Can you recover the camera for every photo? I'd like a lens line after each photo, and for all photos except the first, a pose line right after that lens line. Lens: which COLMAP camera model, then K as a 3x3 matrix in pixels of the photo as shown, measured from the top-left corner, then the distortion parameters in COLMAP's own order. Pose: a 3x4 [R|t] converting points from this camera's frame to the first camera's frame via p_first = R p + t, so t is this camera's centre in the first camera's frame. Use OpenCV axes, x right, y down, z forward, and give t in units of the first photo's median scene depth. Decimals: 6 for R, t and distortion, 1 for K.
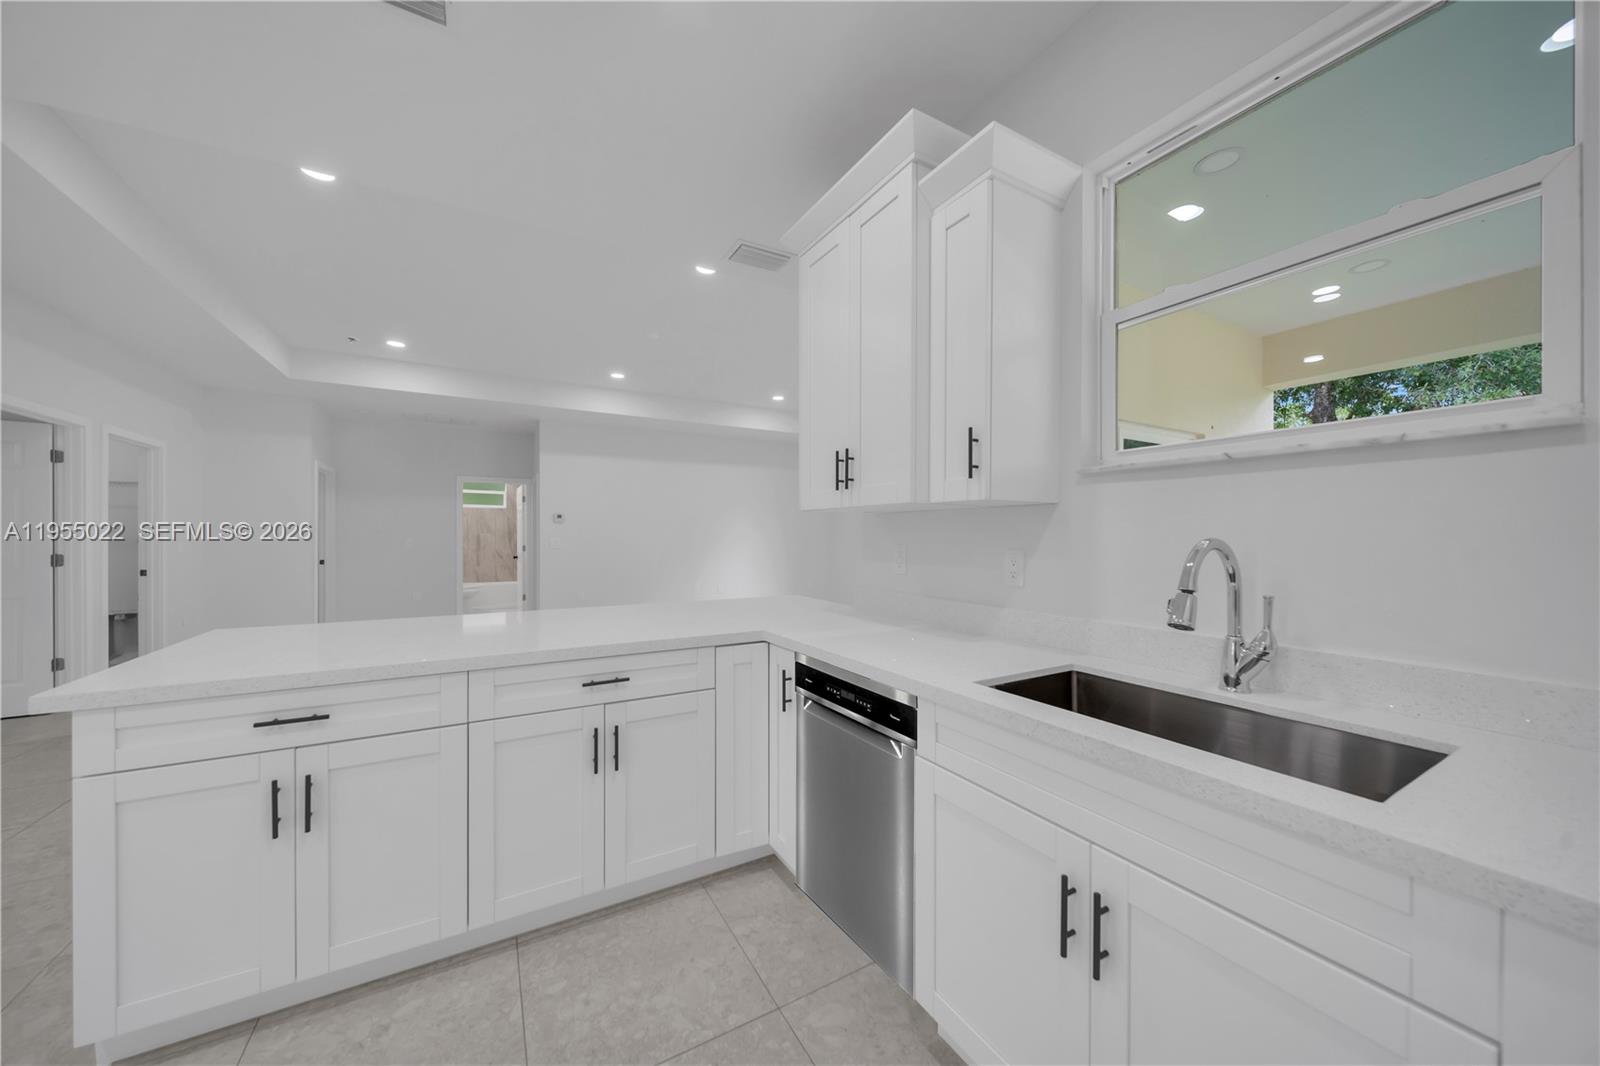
lens RADIAL K [[553.7, 0, 801.5], [0, 553.7, 536.8], [0, 0, 1]] dist [0.000135, -0.000727]
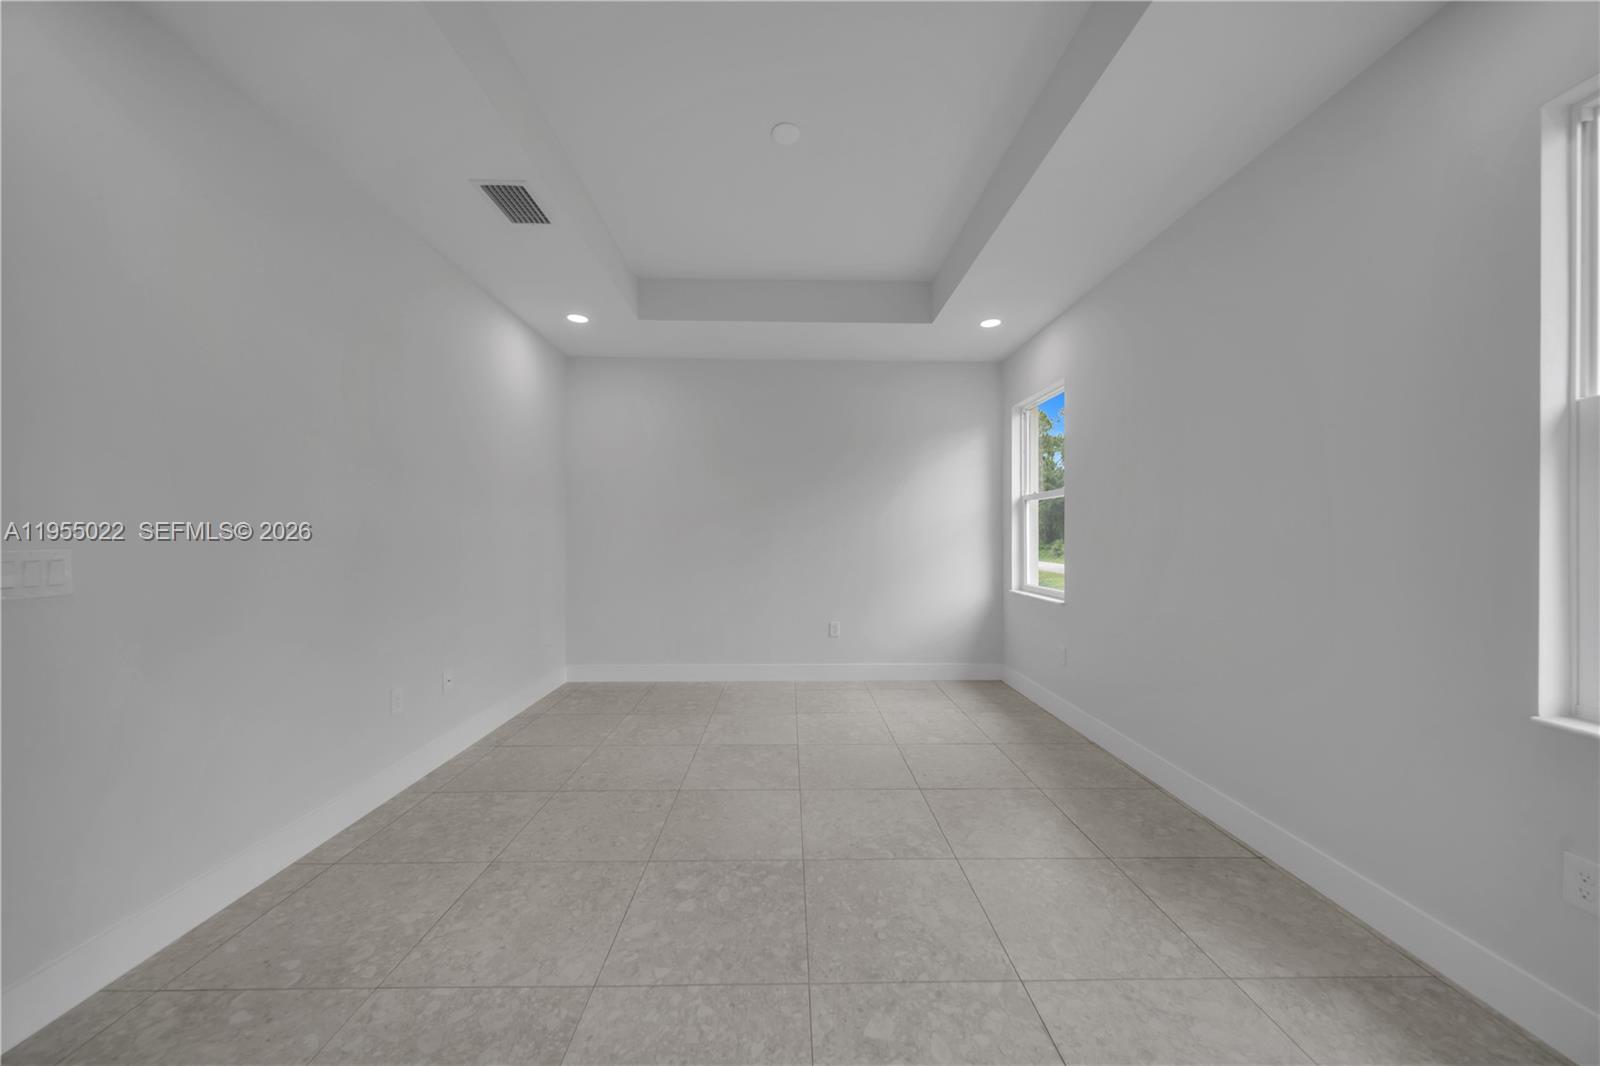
lens RADIAL K [[553.7, 0, 801.6], [0, 553.7, 536.1], [0, 0, 1]] dist [0.000135, -0.000727]
pose [[-0.477763, -0.001906, -0.878487, 0.489818], [-0.001484, 0.999998, -0.001362, -0.004603], [0.878488, 0.000653, -0.477764, 2.178666]]
